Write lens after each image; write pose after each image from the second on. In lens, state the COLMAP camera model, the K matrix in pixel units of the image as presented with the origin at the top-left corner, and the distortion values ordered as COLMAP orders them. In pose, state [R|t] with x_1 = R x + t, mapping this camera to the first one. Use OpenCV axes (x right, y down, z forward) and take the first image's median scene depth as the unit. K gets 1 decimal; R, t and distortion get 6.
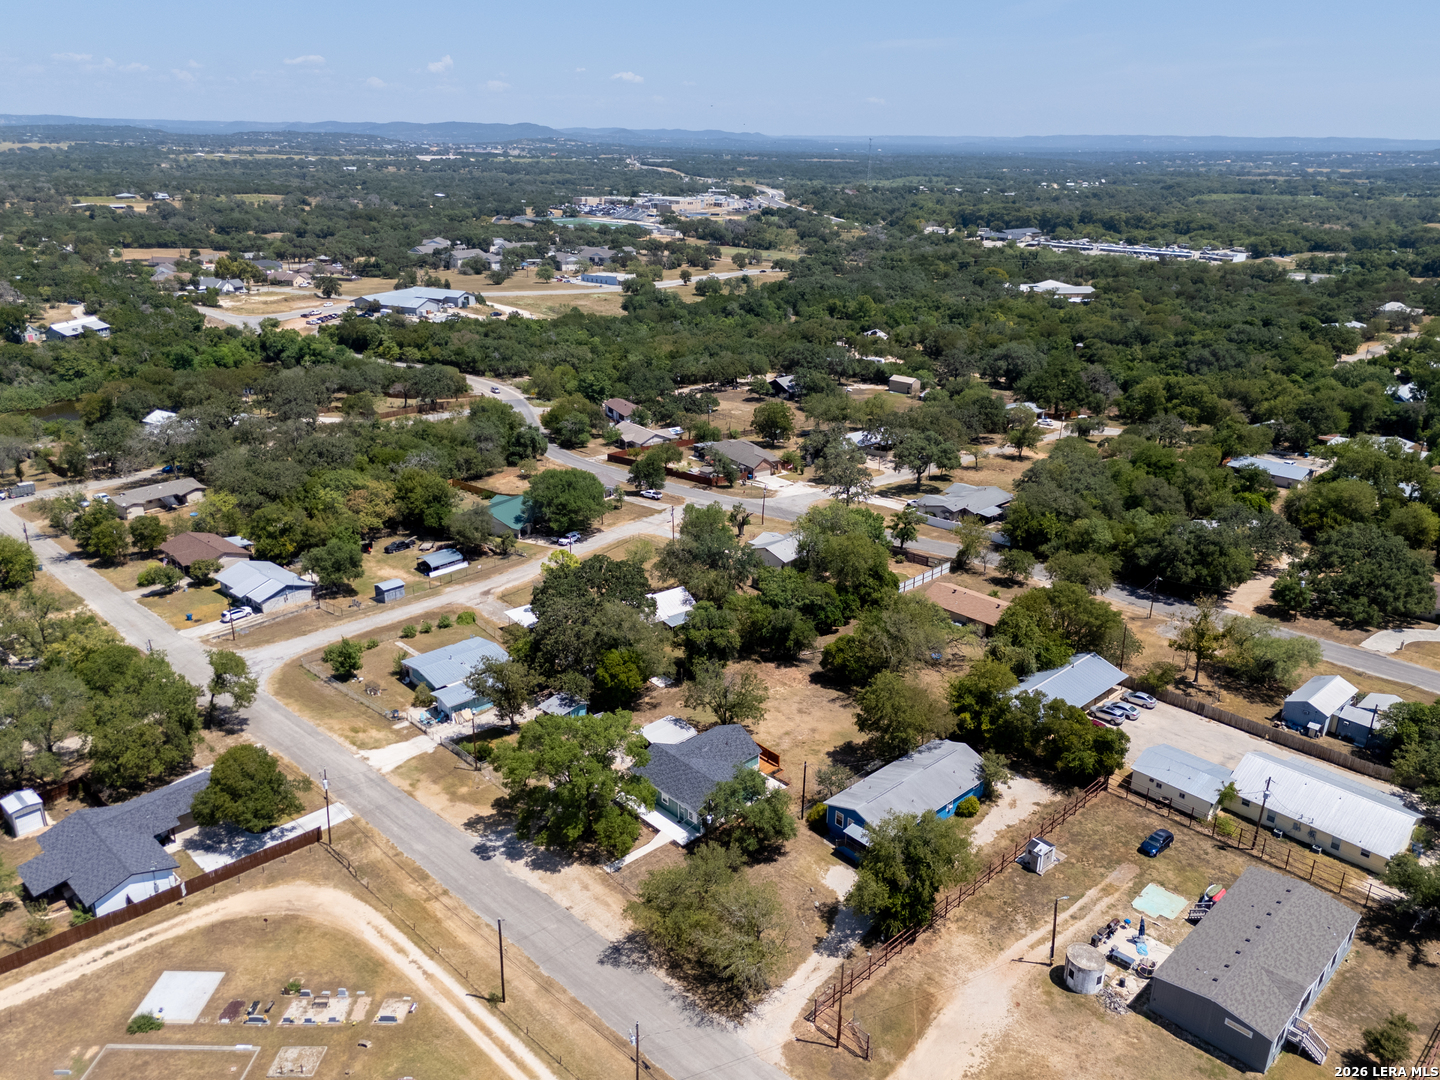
lens RADIAL K [[1061.6, 0, 715.6], [0, 1061.6, 541.0], [0, 0, 1]] dist [0.071182, -0.066729]
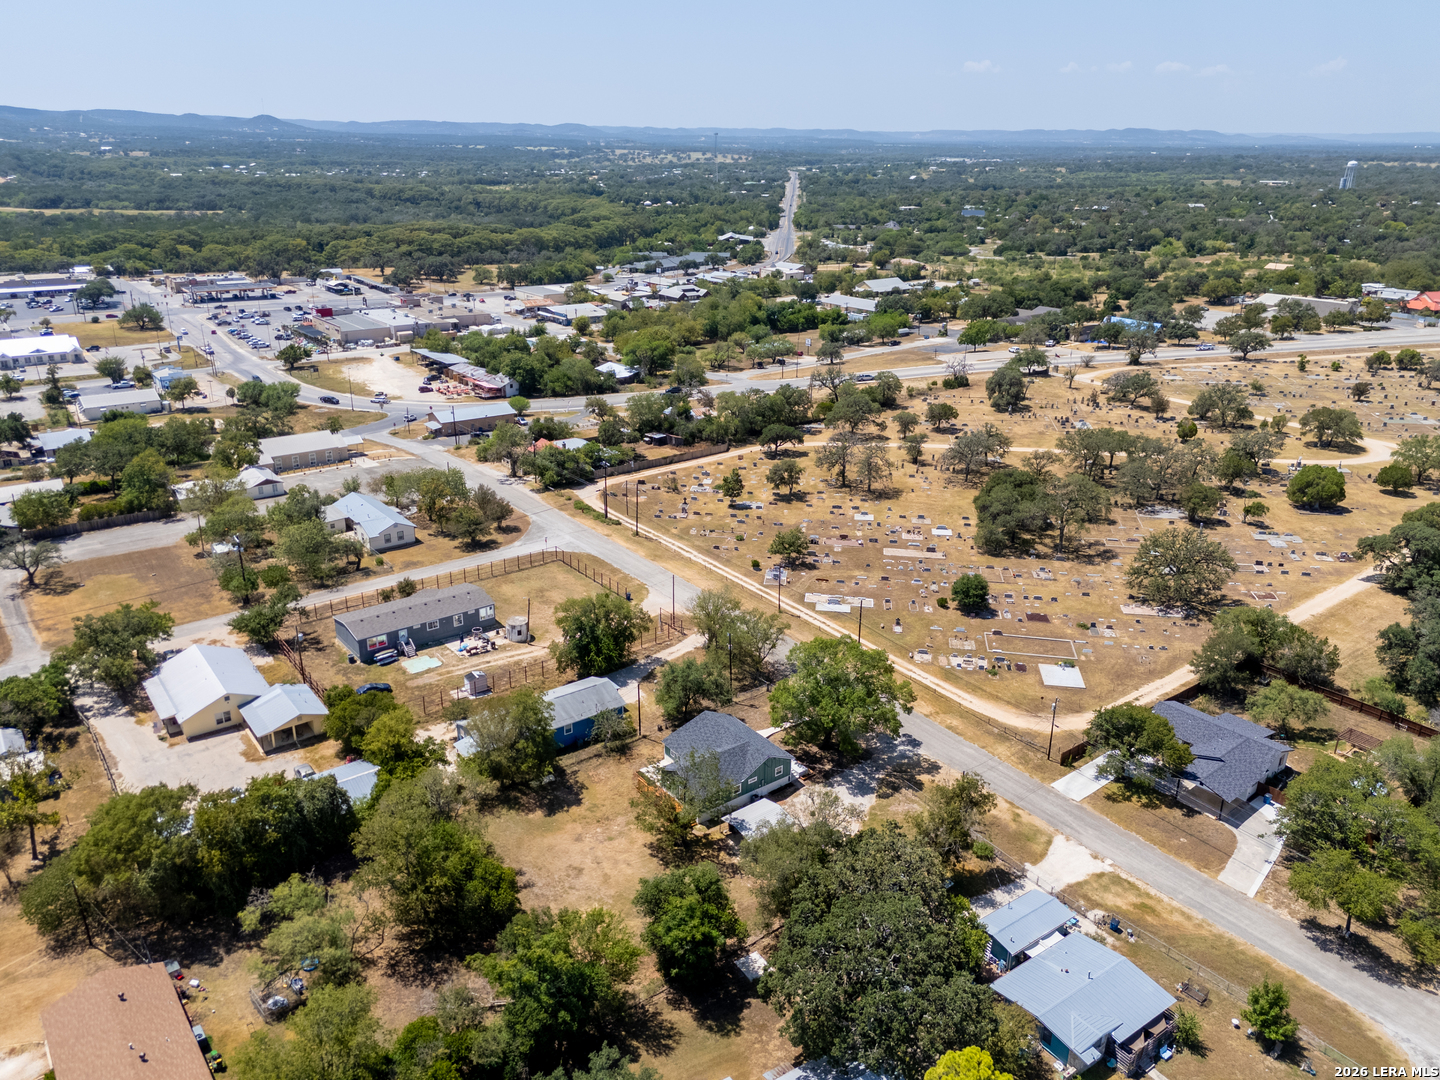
lens RADIAL K [[1061.6, 0, 715.6], [0, 1061.6, 541.0], [0, 0, 1]] dist [0.071182, -0.066729]
pose [[-0.993609, -0.058427, 0.096577, -0.087578], [0.020017, 0.750845, 0.660175, -0.578580], [-0.111086, 0.657889, -0.744877, 1.522618]]
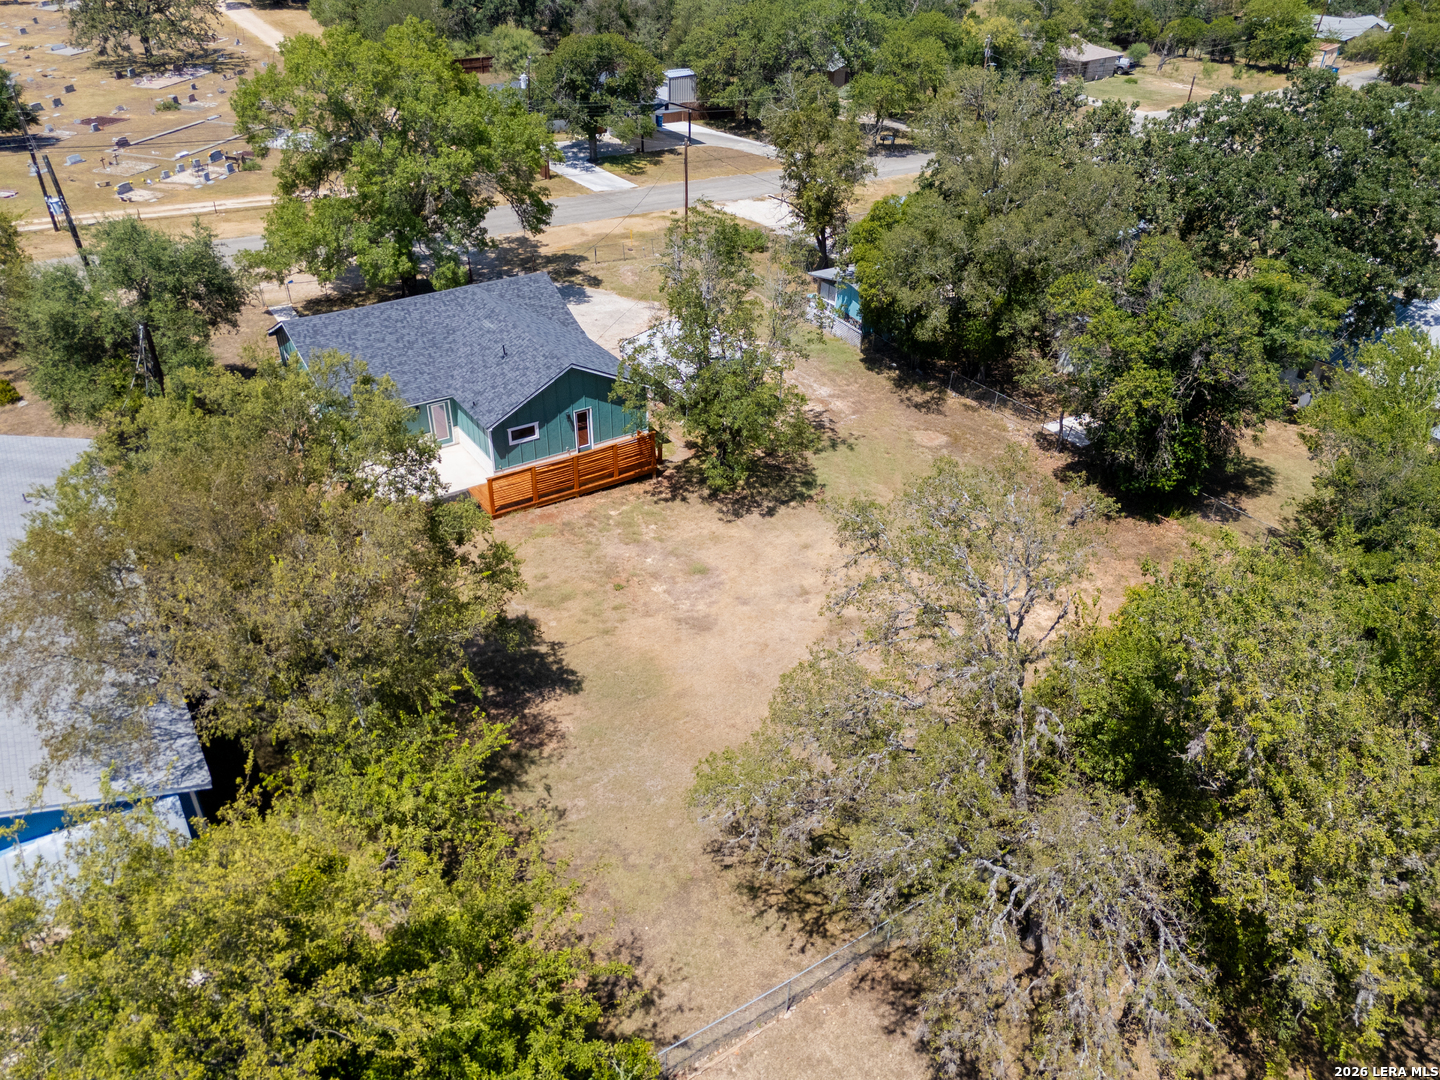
lens RADIAL K [[1065.4, 0, 714.1], [0, 1065.4, 531.8], [0, 0, 1]] dist [0.069225, -0.054488]
pose [[-0.172945, 0.523342, -0.834388, 0.315225], [-0.360364, 0.754792, 0.548112, 0.012512], [0.916639, 0.395476, 0.058056, 1.017672]]
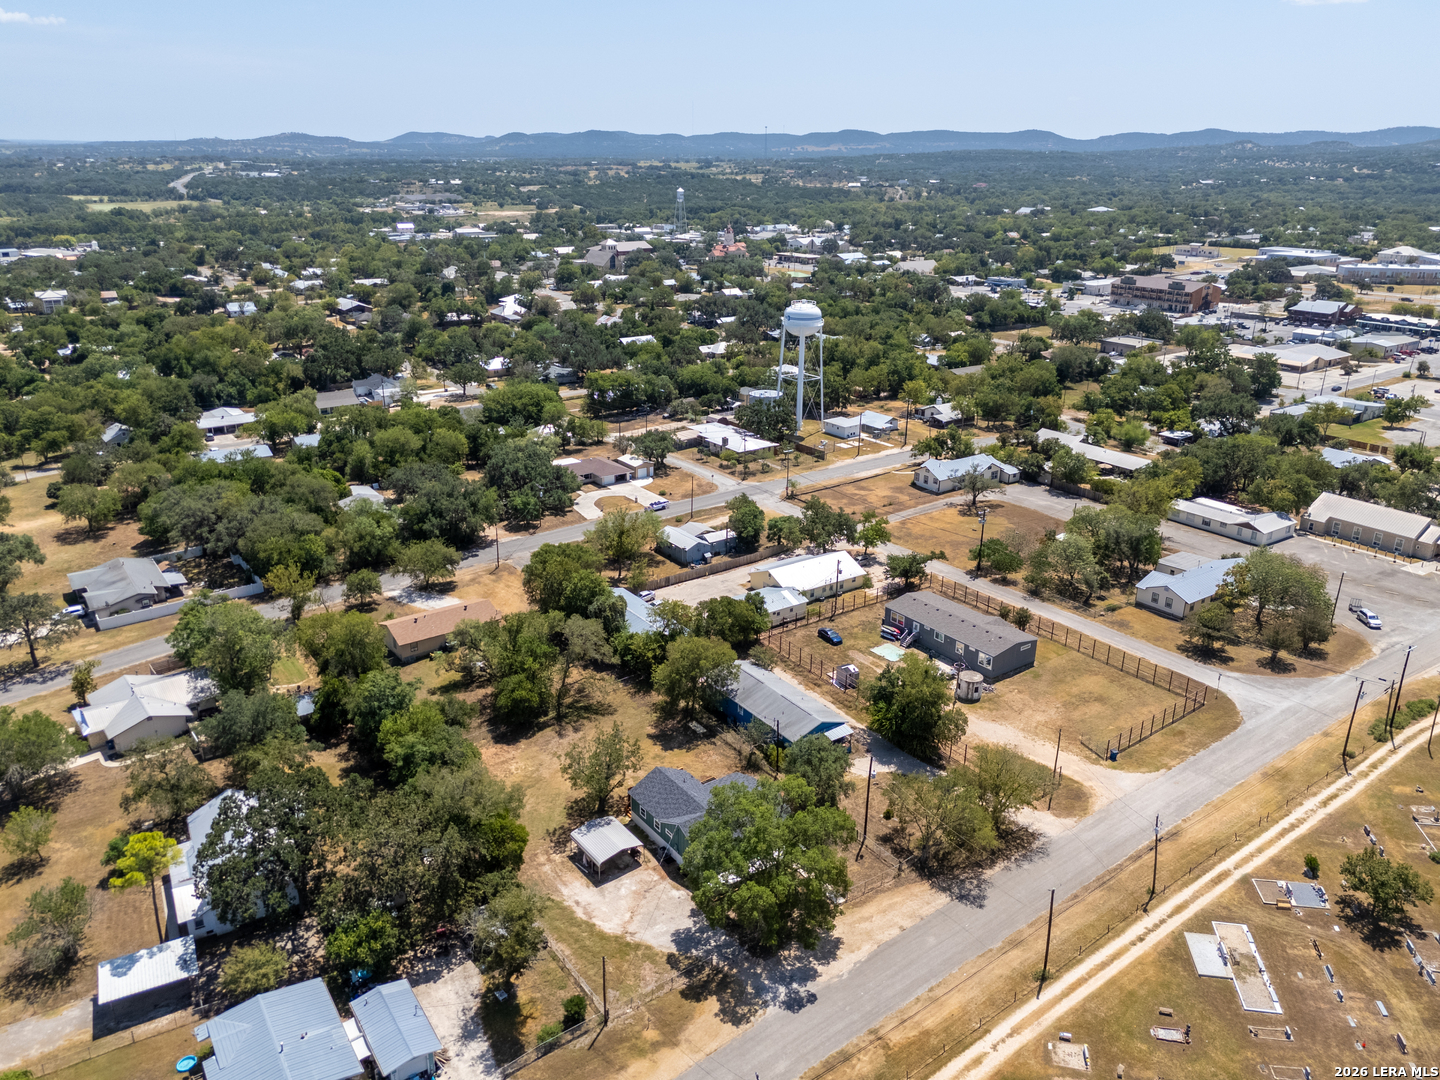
lens RADIAL K [[1065.4, 0, 714.1], [0, 1065.4, 531.8], [0, 0, 1]] dist [0.069225, -0.054488]
pose [[0.137865, -0.344772, 0.928507, -0.757258], [0.342495, 0.896221, 0.281930, -0.255677], [-0.929349, 0.279141, 0.241640, 0.651737]]
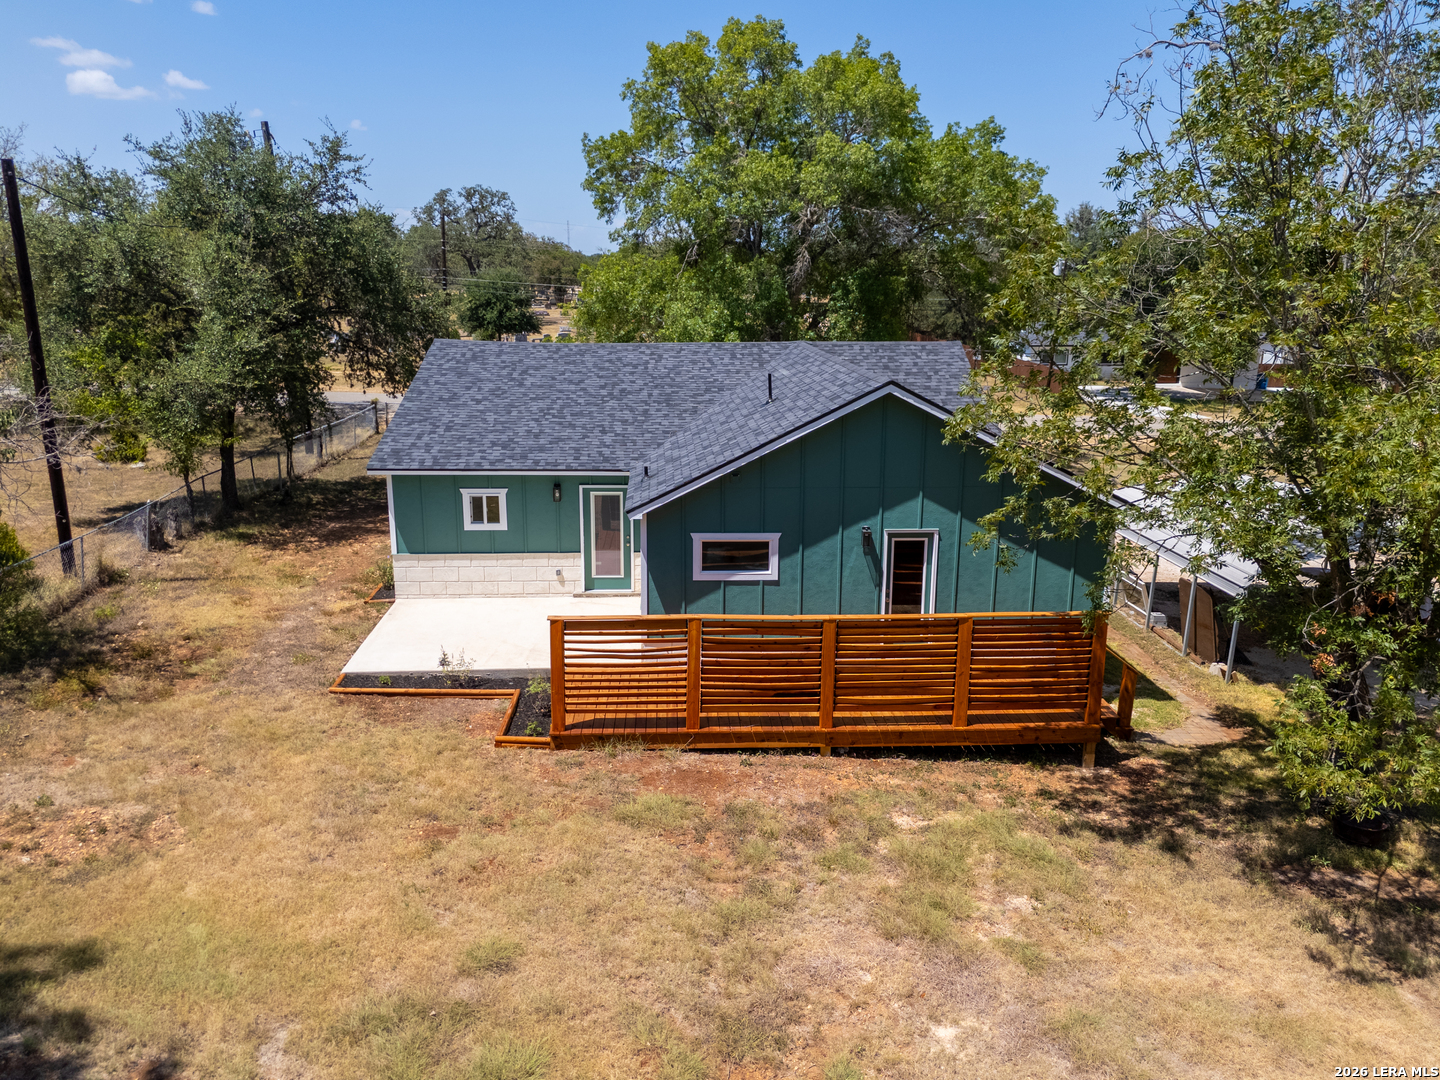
lens RADIAL K [[1065.4, 0, 714.1], [0, 1065.4, 531.8], [0, 0, 1]] dist [0.069225, -0.054488]
pose [[-0.647616, 0.161843, -0.744581, 0.125762], [-0.280029, 0.858247, 0.430111, 0.137760], [0.708645, 0.487051, -0.510494, 1.030949]]
